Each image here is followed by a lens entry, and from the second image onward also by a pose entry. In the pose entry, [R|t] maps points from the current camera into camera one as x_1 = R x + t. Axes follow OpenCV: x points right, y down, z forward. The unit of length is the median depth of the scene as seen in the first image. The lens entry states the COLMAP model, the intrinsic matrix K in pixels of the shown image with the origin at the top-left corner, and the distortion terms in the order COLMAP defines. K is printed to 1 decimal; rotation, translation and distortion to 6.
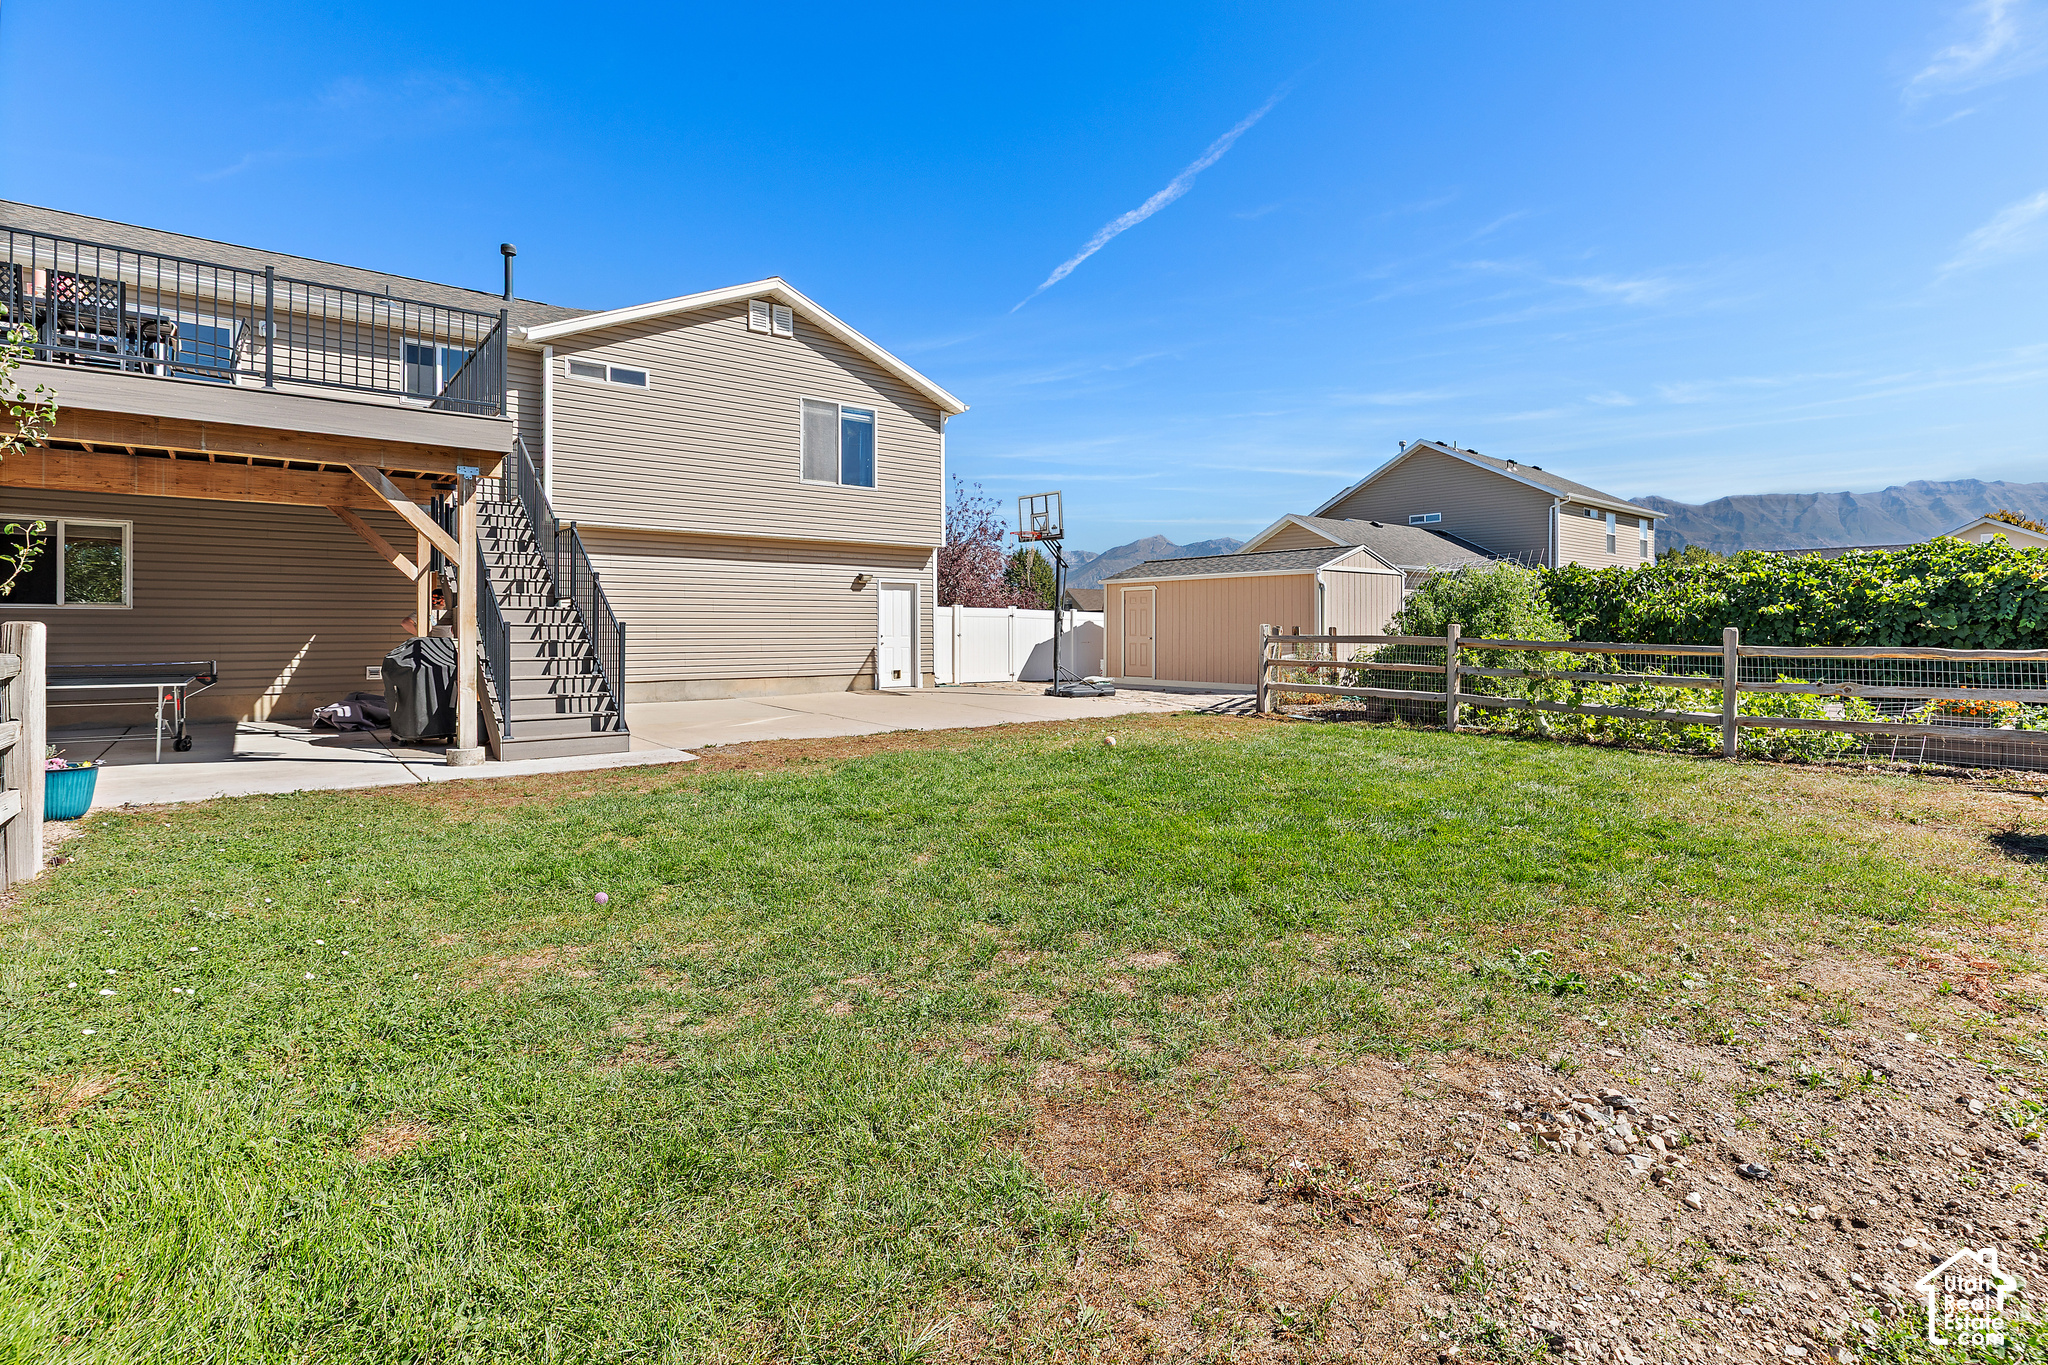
lens RADIAL K [[979.4, 0, 1037.4], [0, 979.4, 622.6], [0, 0, 1]] dist [0.002658, 0.000066]
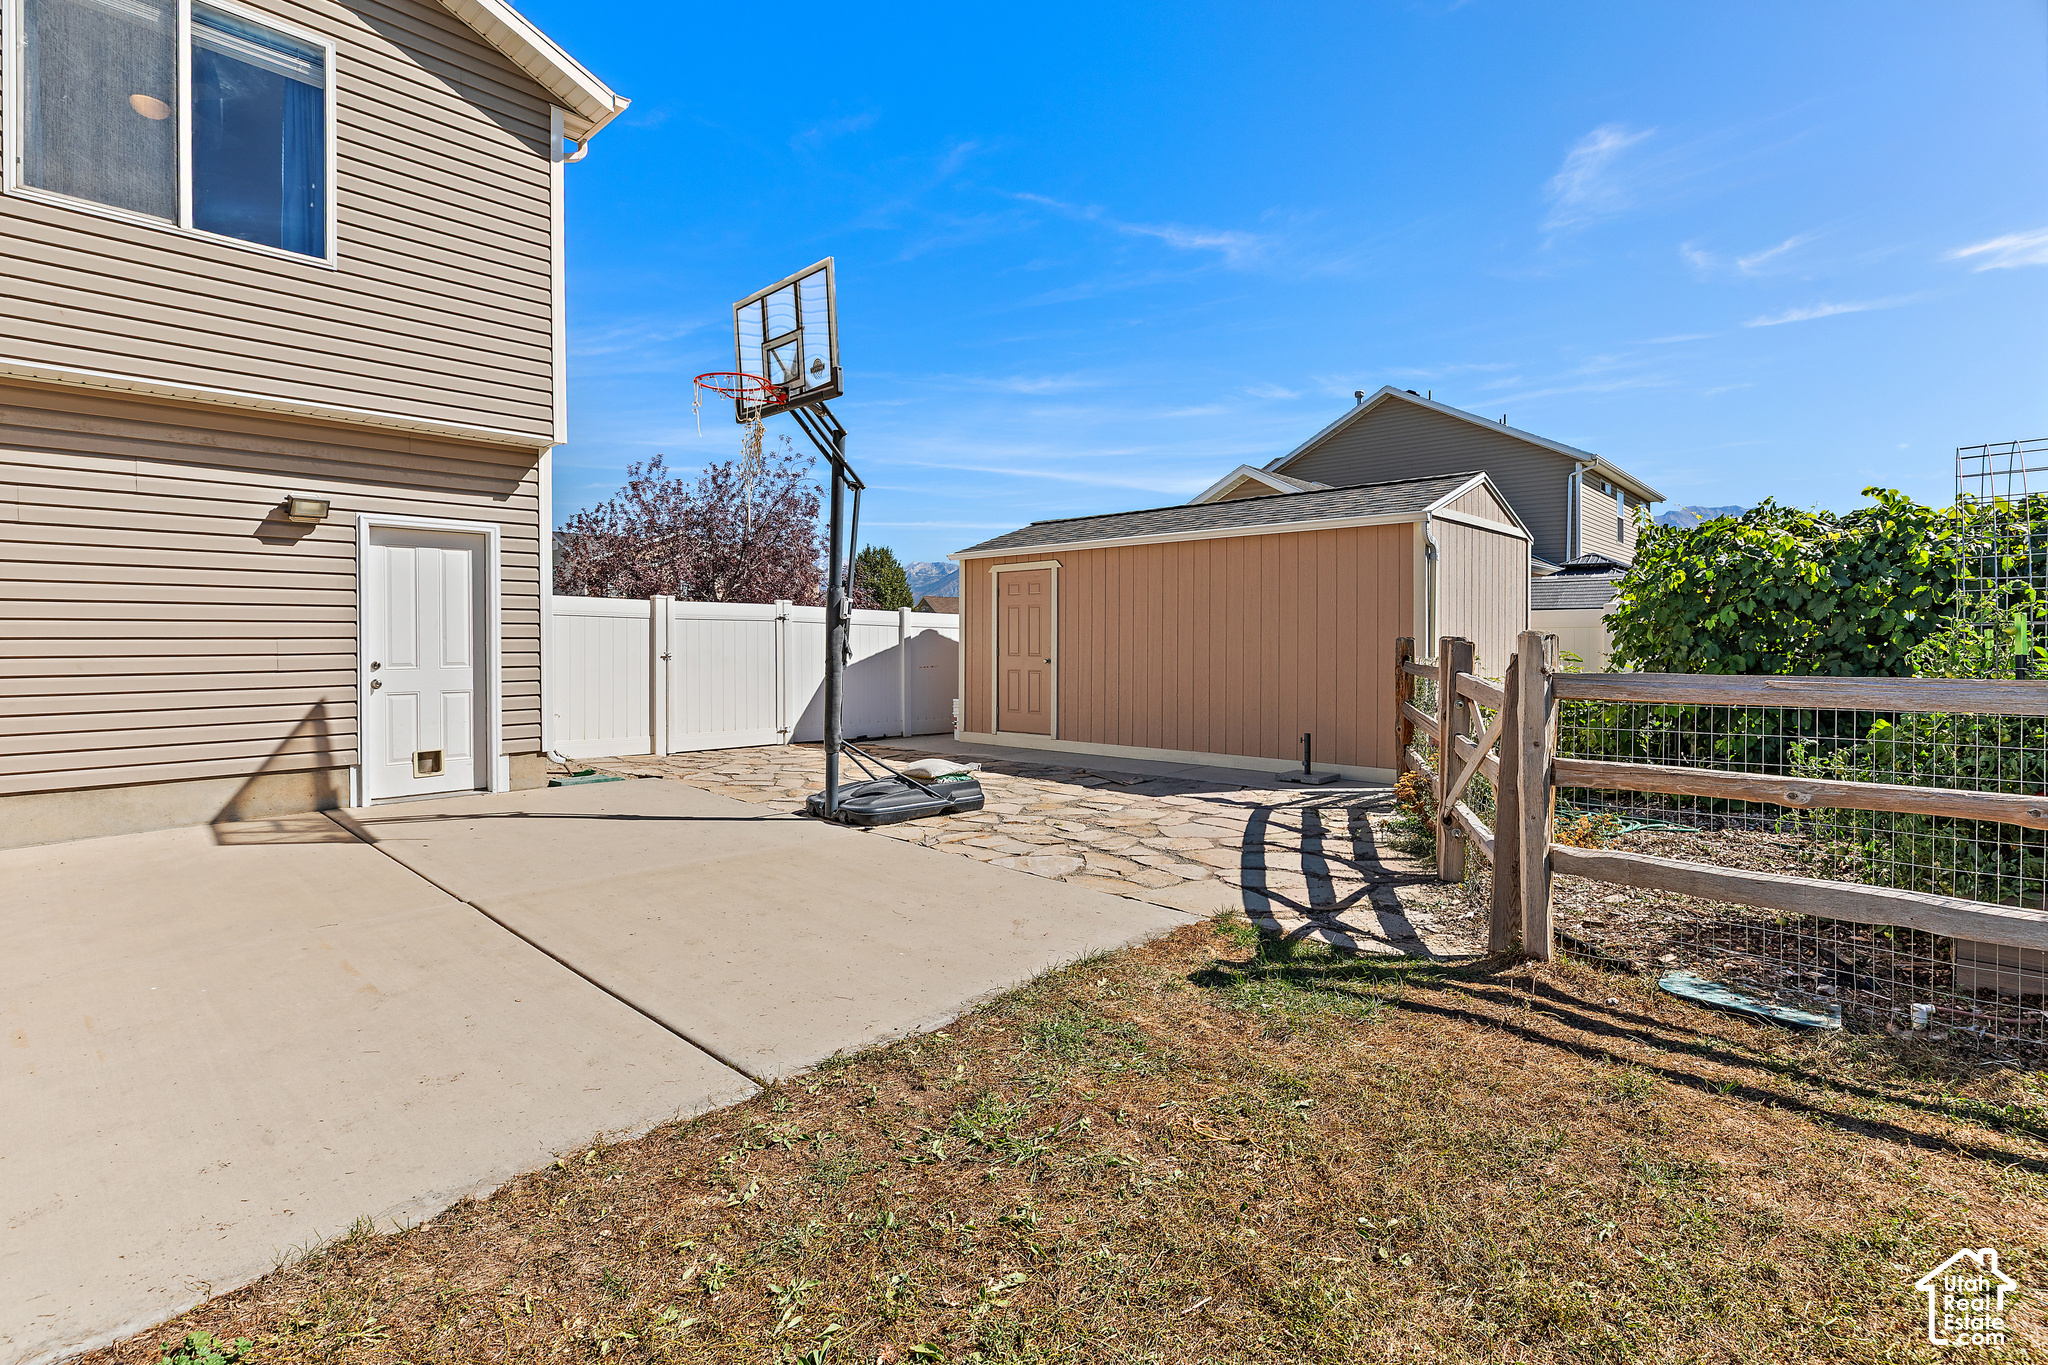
lens RADIAL K [[979.4, 0, 1041.5], [0, 979.4, 638.1], [0, 0, 1]] dist [0.002658, 0.000066]
pose [[0.989247, -0.001425, 0.146248, 0.044045], [0.000785, 0.999990, 0.004433, 0.001587], [-0.146253, -0.004270, 0.989238, 0.598826]]
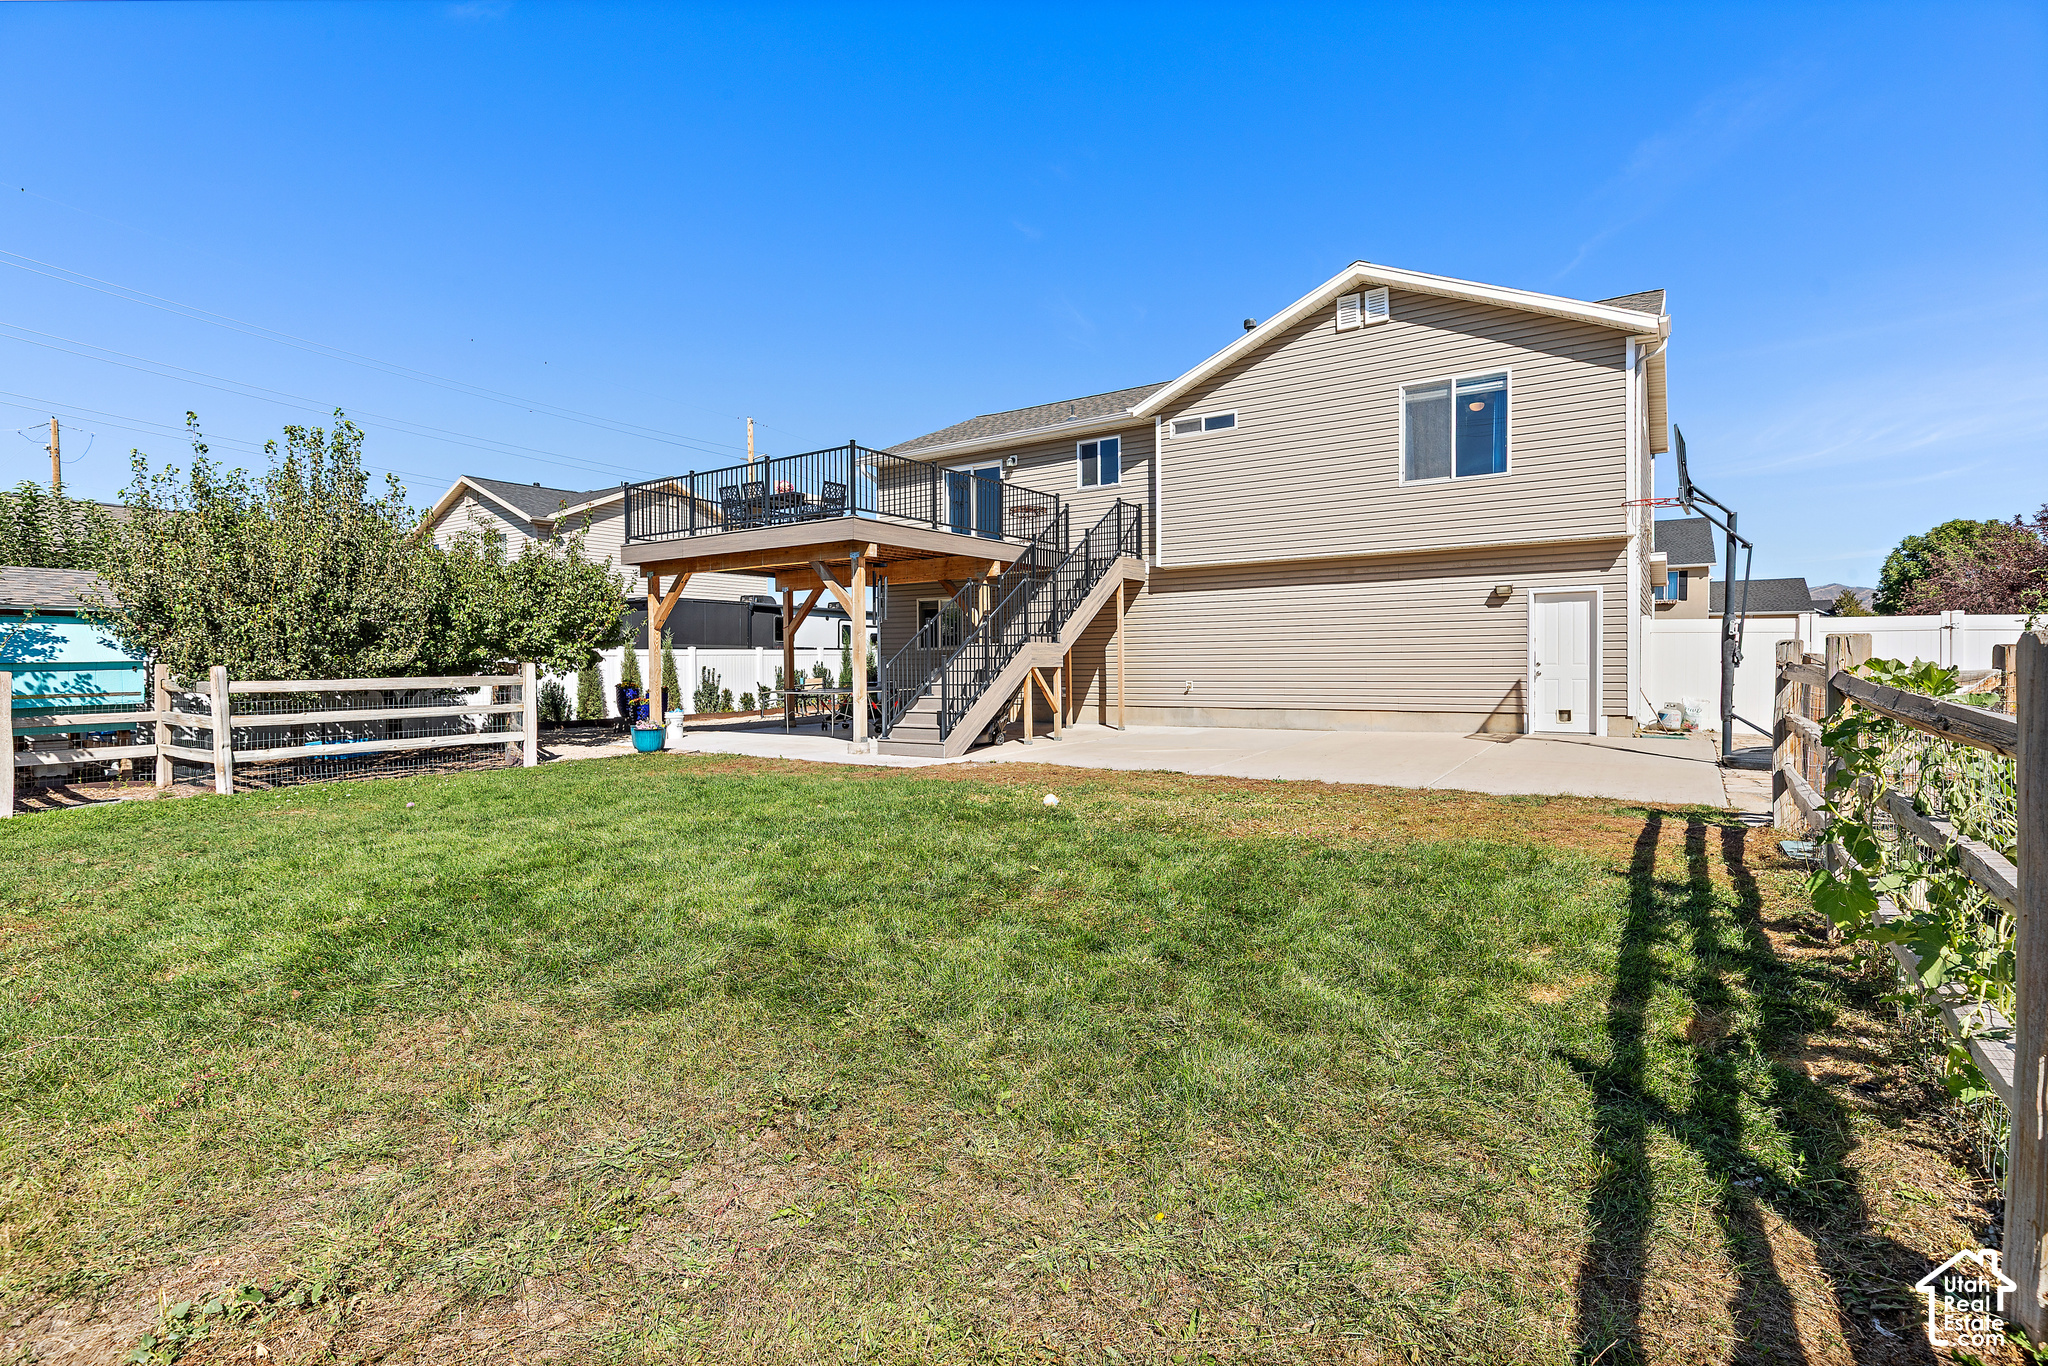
lens RADIAL K [[979.4, 0, 1032.5], [0, 979.4, 690.7], [0, 0, 1]] dist [0.002658, 0.000066]
pose [[0.294110, 0.025670, -0.955427, 0.467732], [0.016827, 0.999345, 0.032030, 0.003586], [0.955623, -0.025498, 0.293486, 0.410557]]
